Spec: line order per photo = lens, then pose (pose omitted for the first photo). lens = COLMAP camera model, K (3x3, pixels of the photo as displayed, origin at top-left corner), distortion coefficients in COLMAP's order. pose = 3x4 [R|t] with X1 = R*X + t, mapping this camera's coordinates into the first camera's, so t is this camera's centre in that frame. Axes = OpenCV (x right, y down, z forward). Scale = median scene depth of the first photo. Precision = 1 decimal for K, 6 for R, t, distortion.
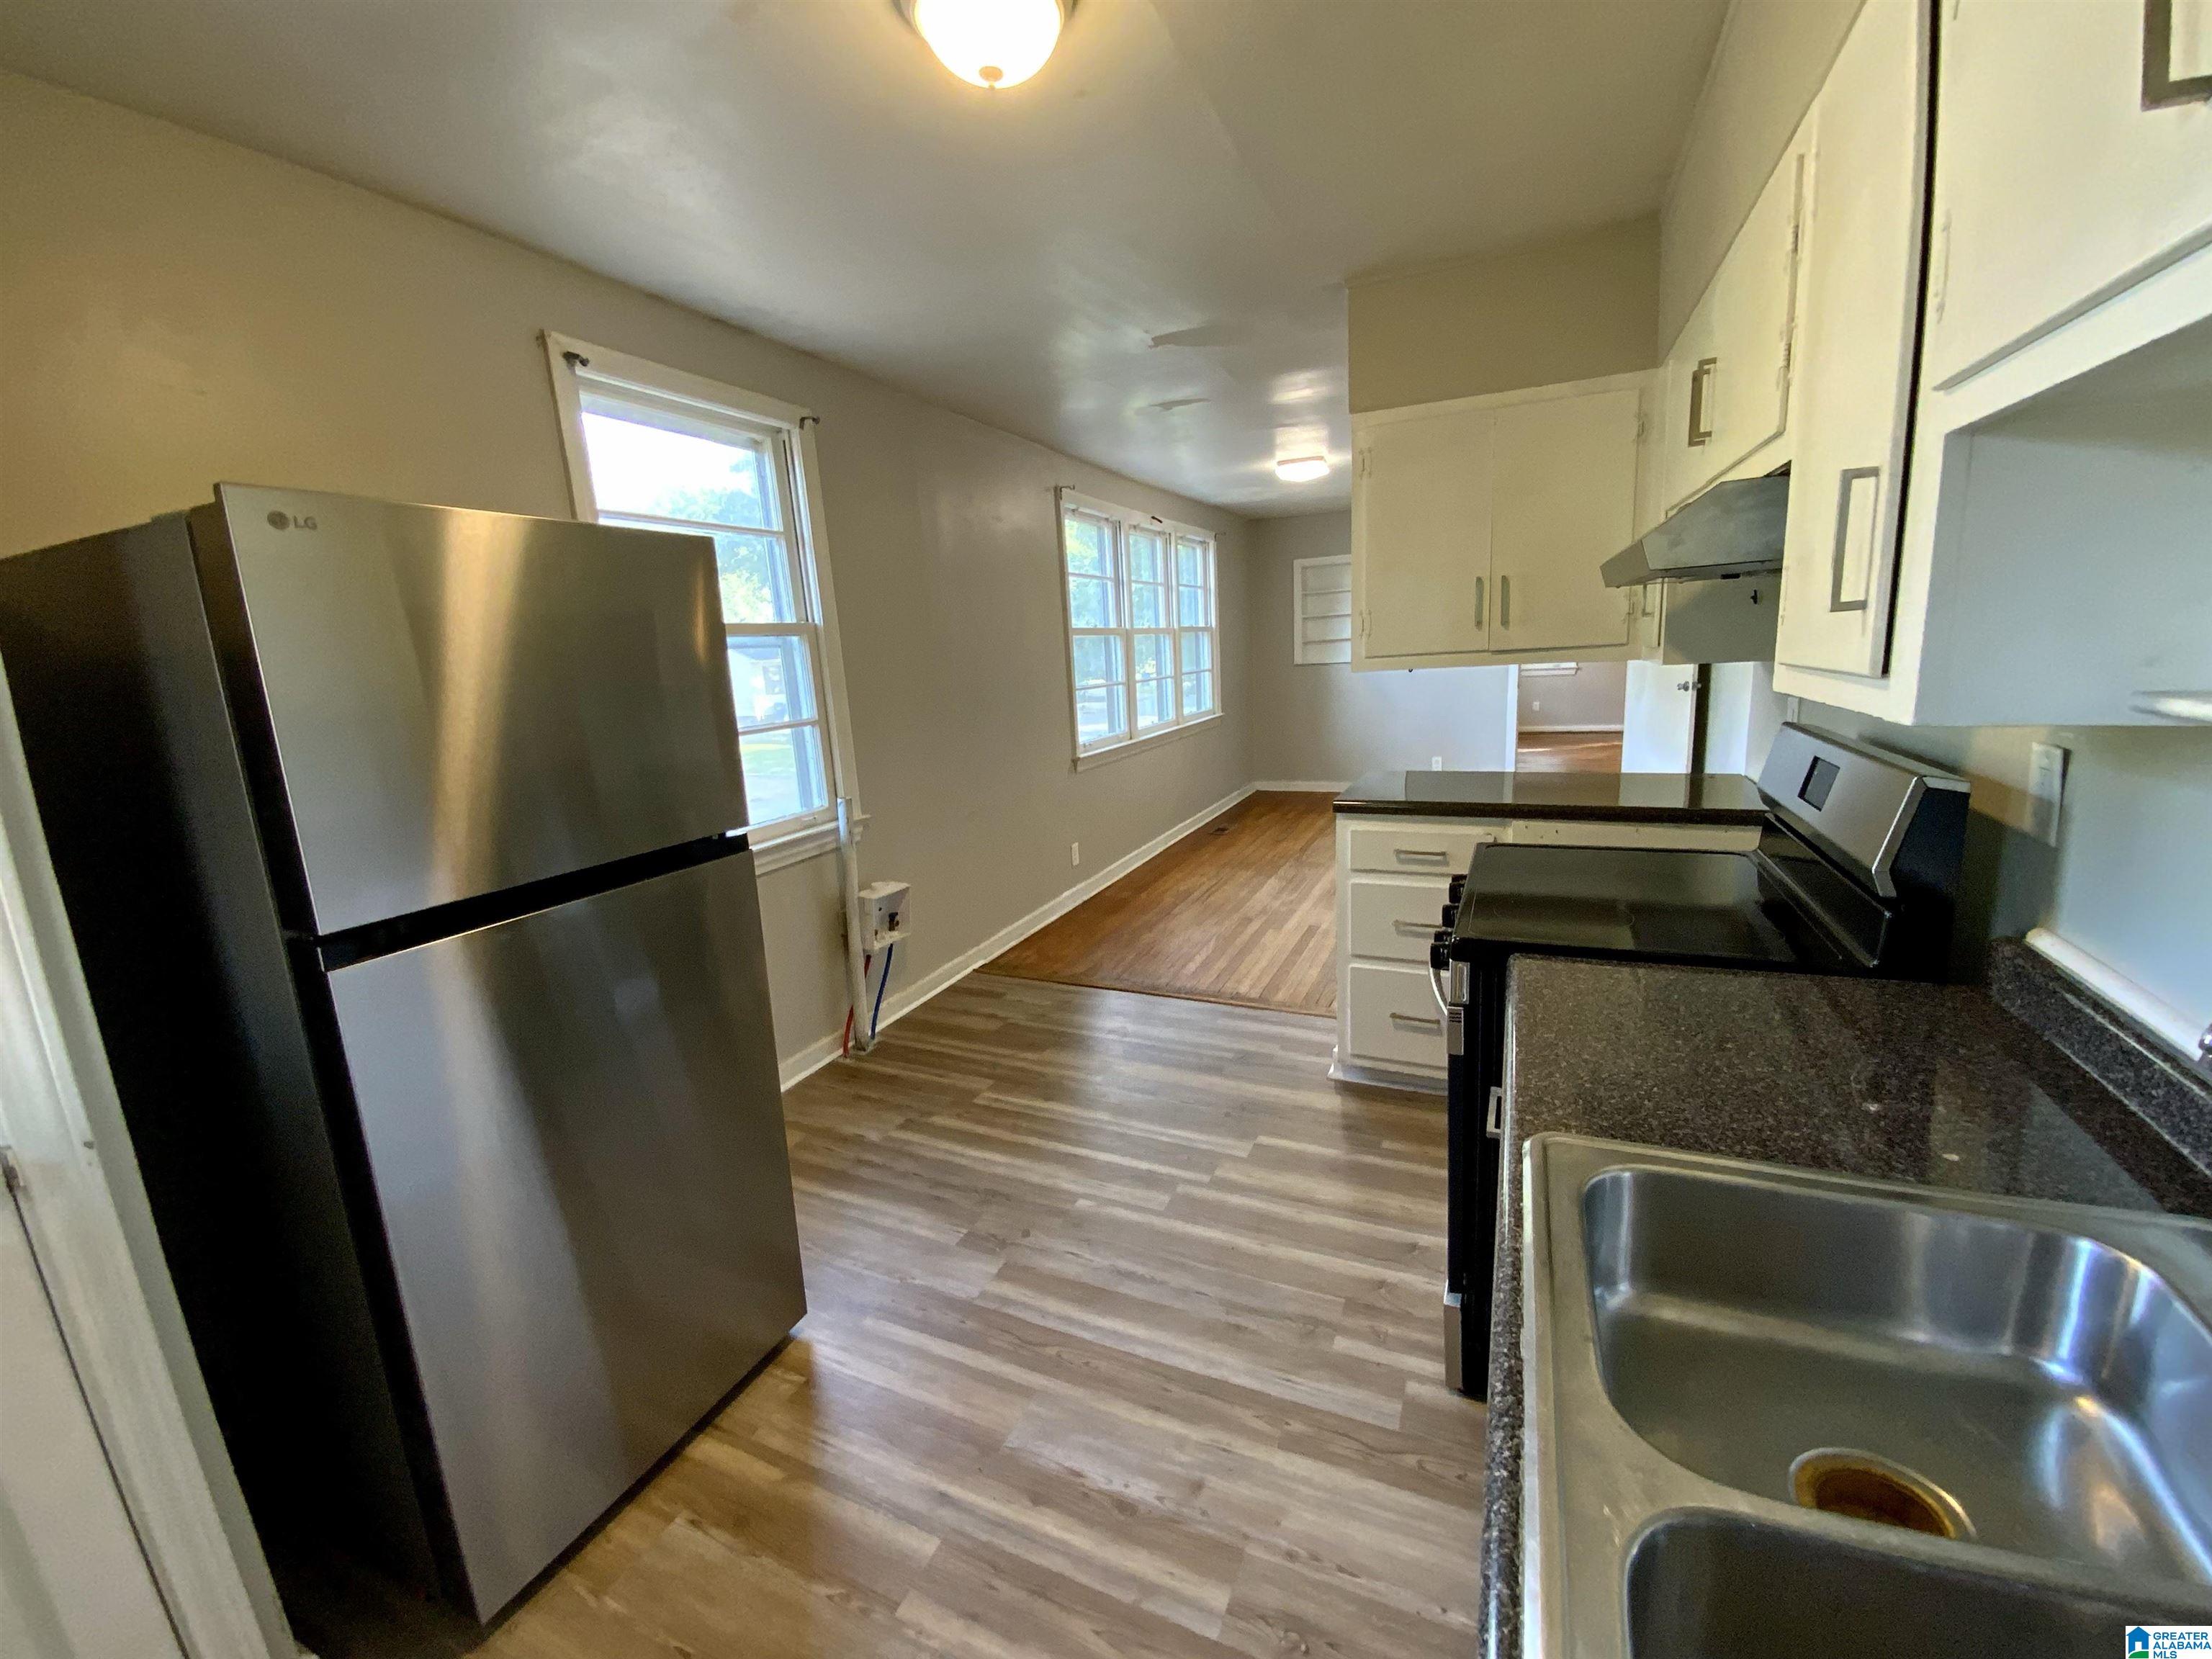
lens RADIAL K [[894.5, 0, 1112.4], [0, 894.5, 830.5], [0, 0, 1]] dist [0.001694, -0.009220]
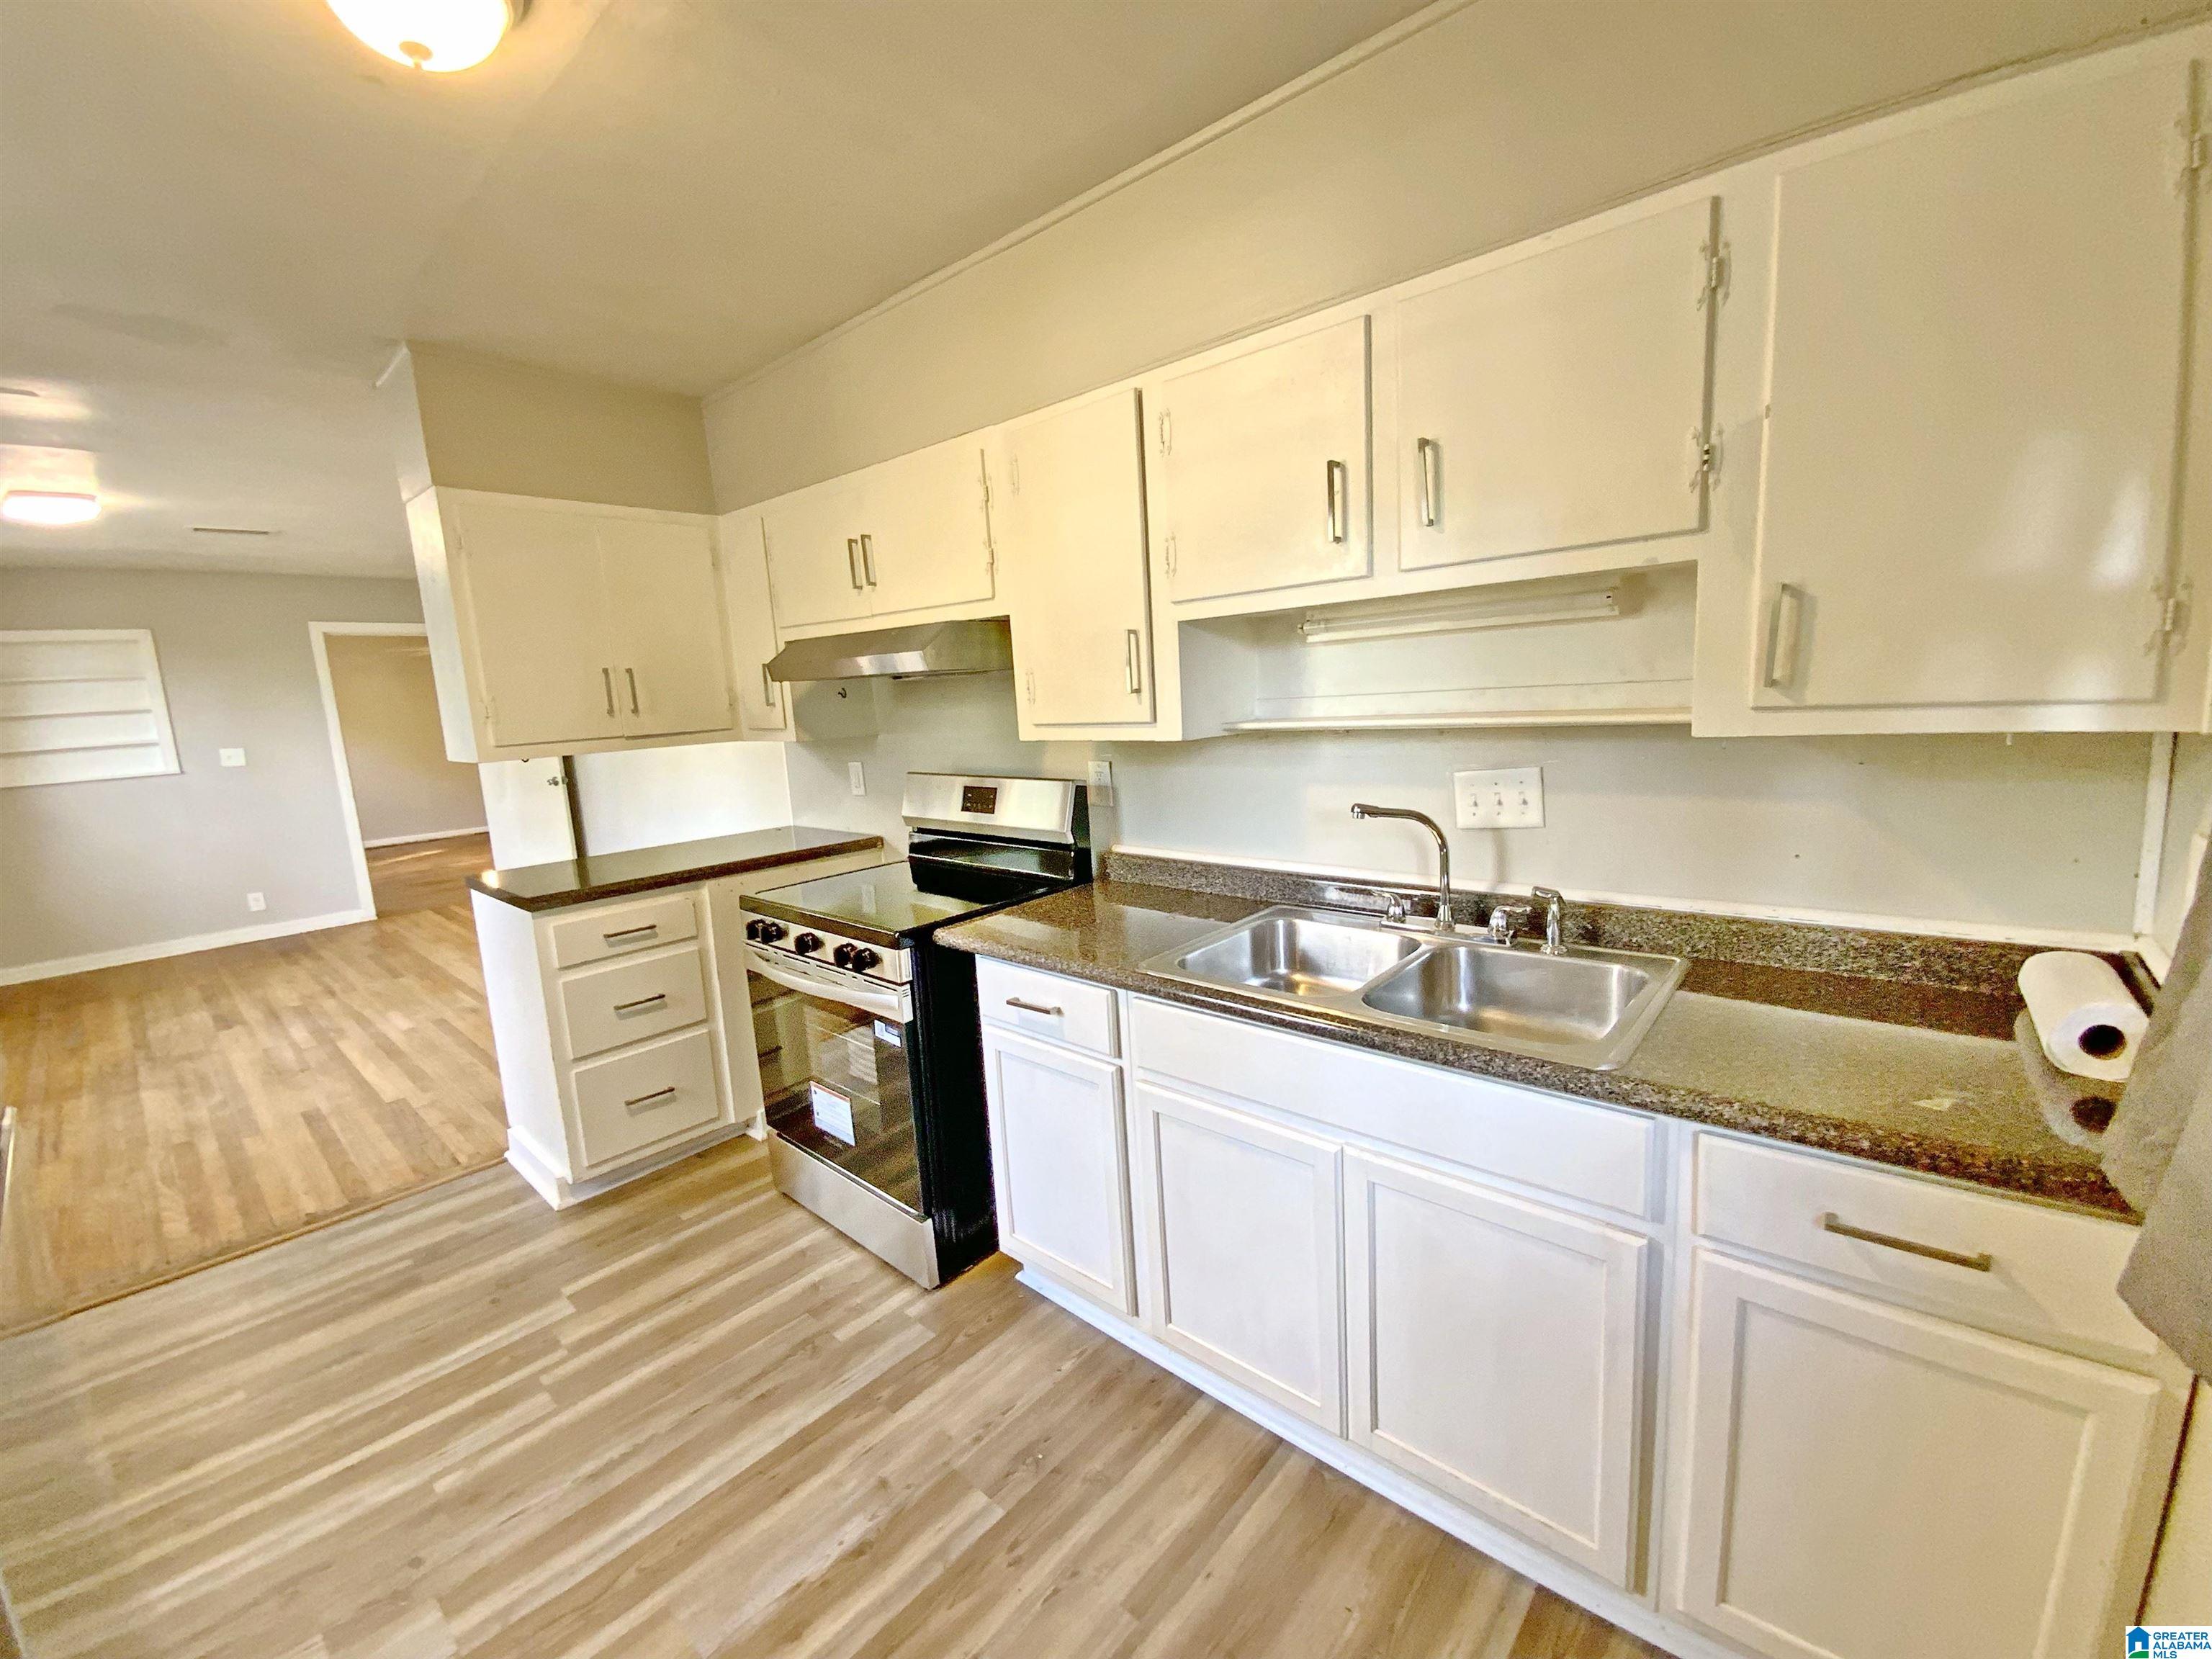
lens RADIAL K [[901.8, 0, 1103.4], [0, 901.8, 829.8], [0, 0, 1]] dist [0.025772, -0.018594]
pose [[0.307465, -0.110997, 0.945063, -0.434806], [0.223931, 0.973721, 0.041509, -0.009276], [-0.924835, 0.198866, 0.324241, 0.137890]]
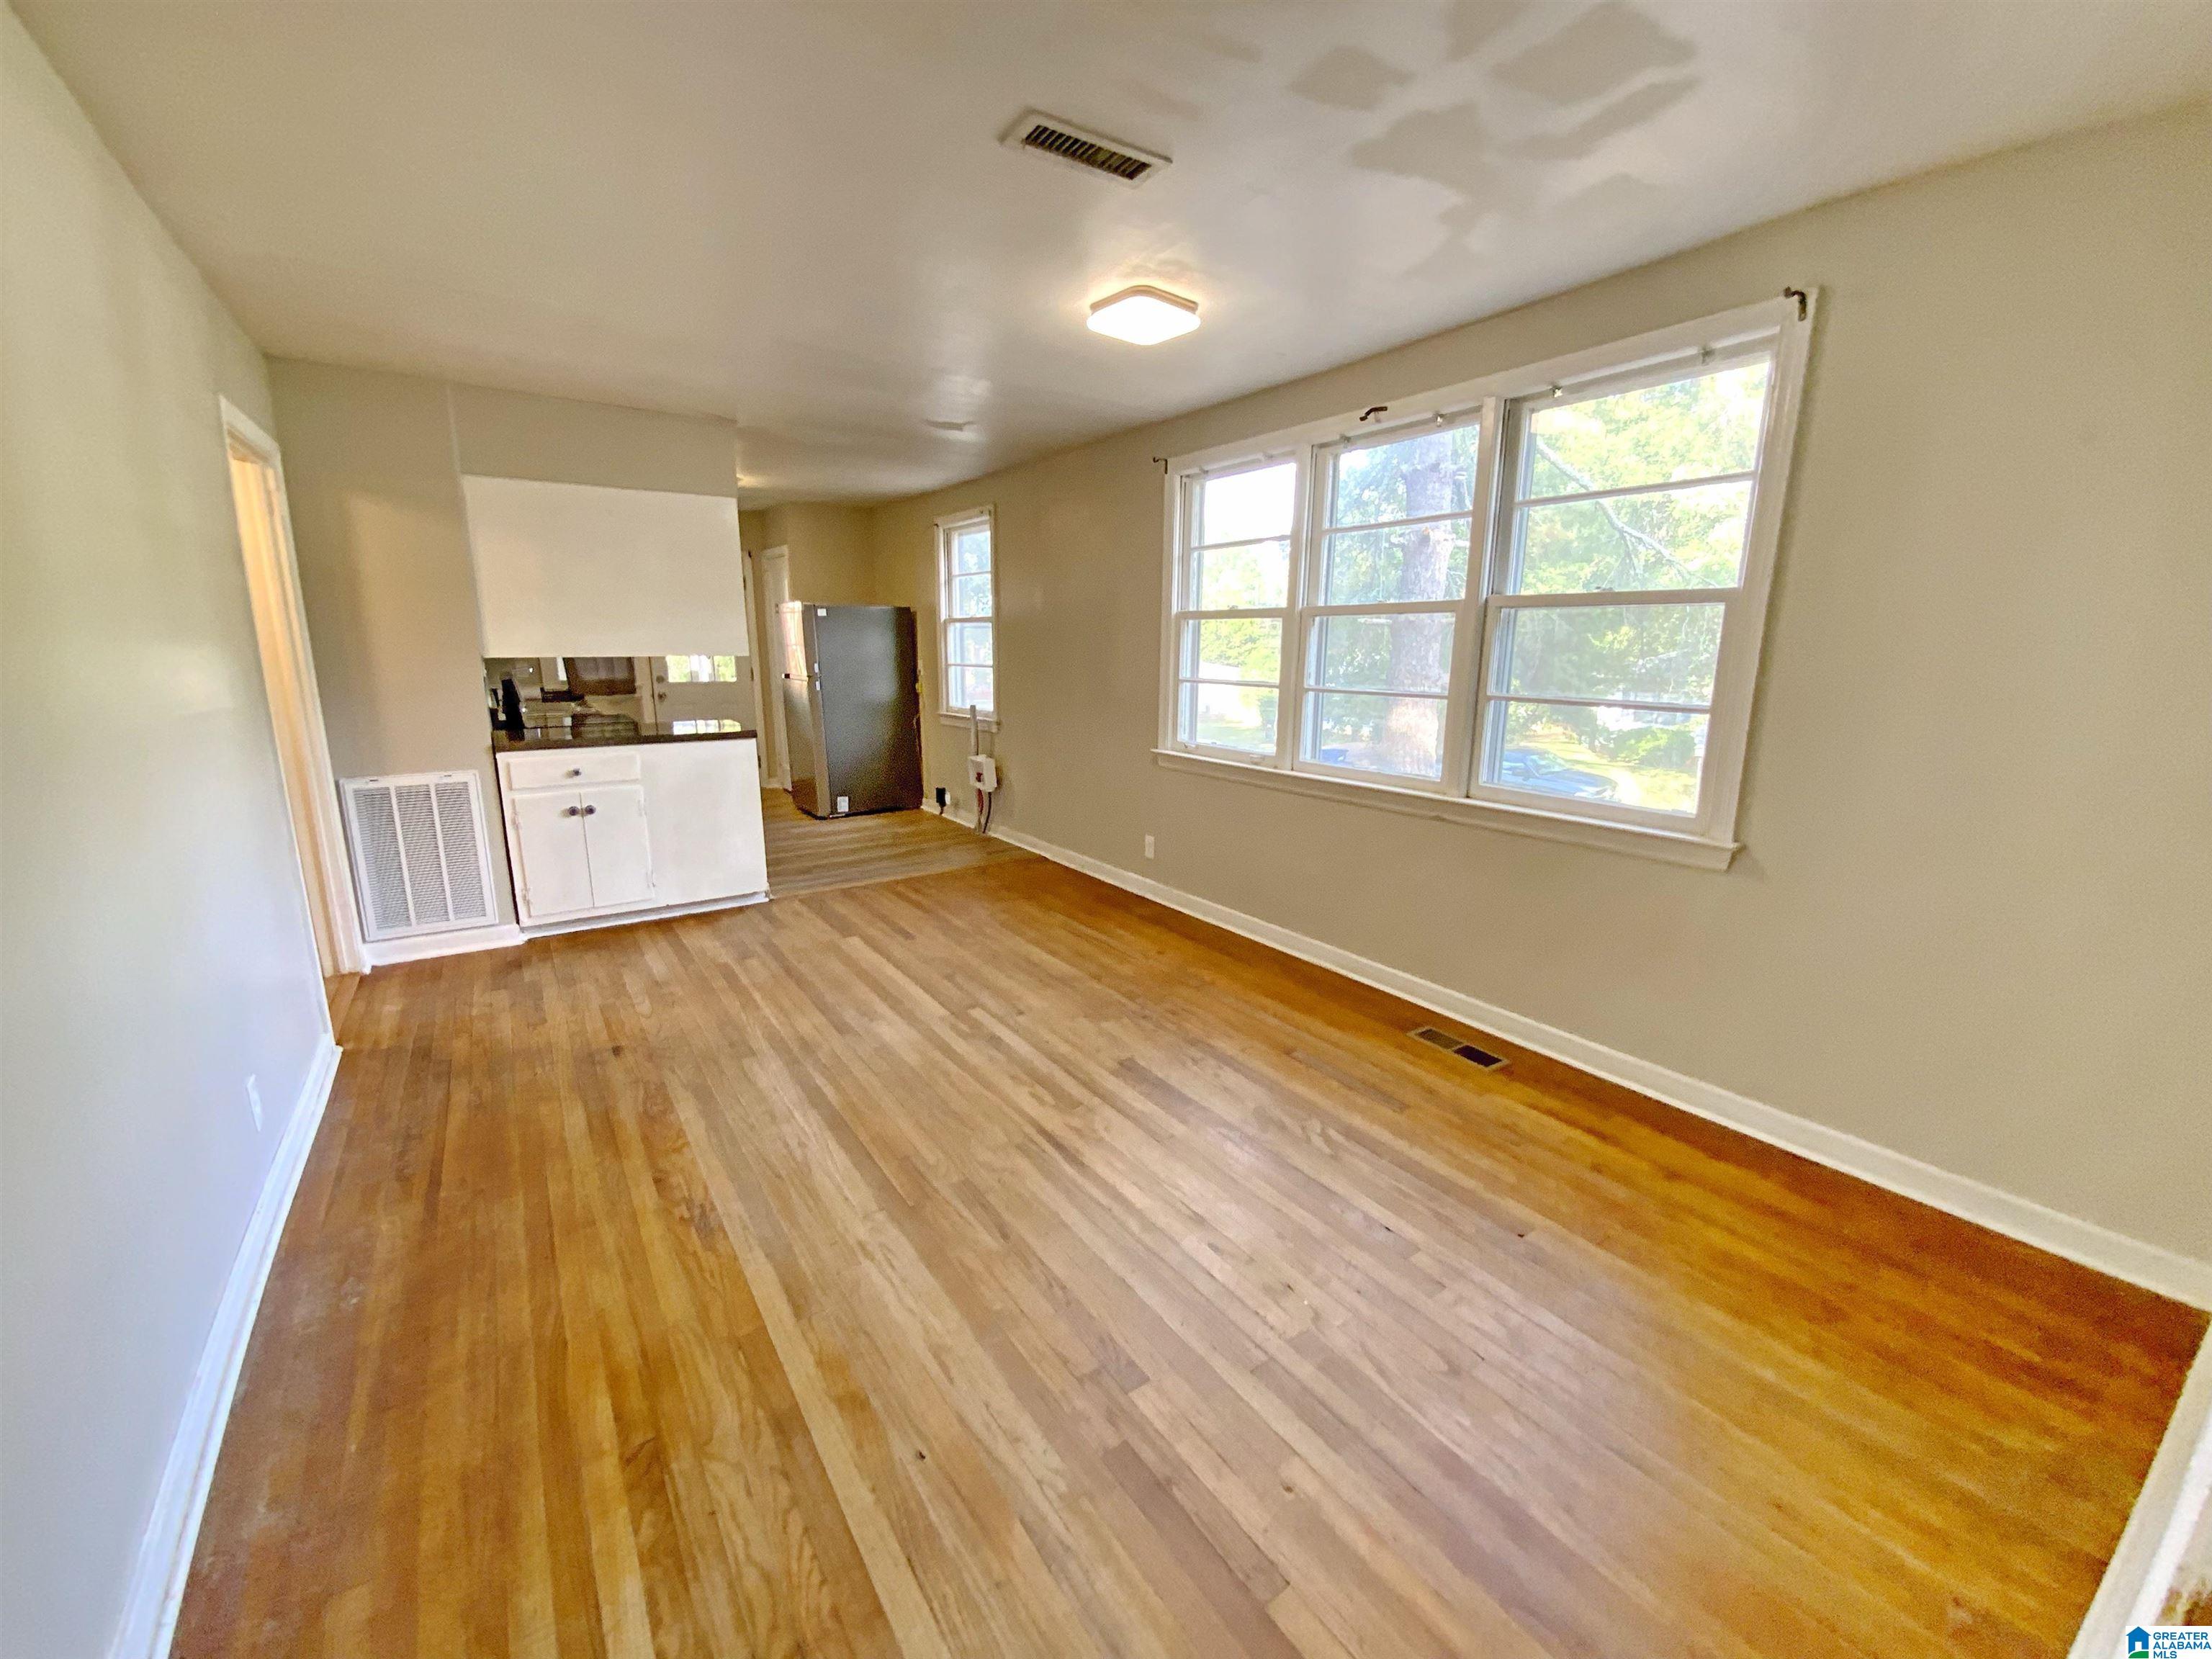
lens RADIAL K [[888.4, 0, 1111.9], [0, 888.4, 832.9], [0, 0, 1]] dist [0.020661, -0.021320]
pose [[-0.521740, 0.230350, -0.821417, 1.422233], [-0.148260, 0.923722, 0.353210, -0.596670], [0.840123, 0.306067, -0.447791, 2.571891]]
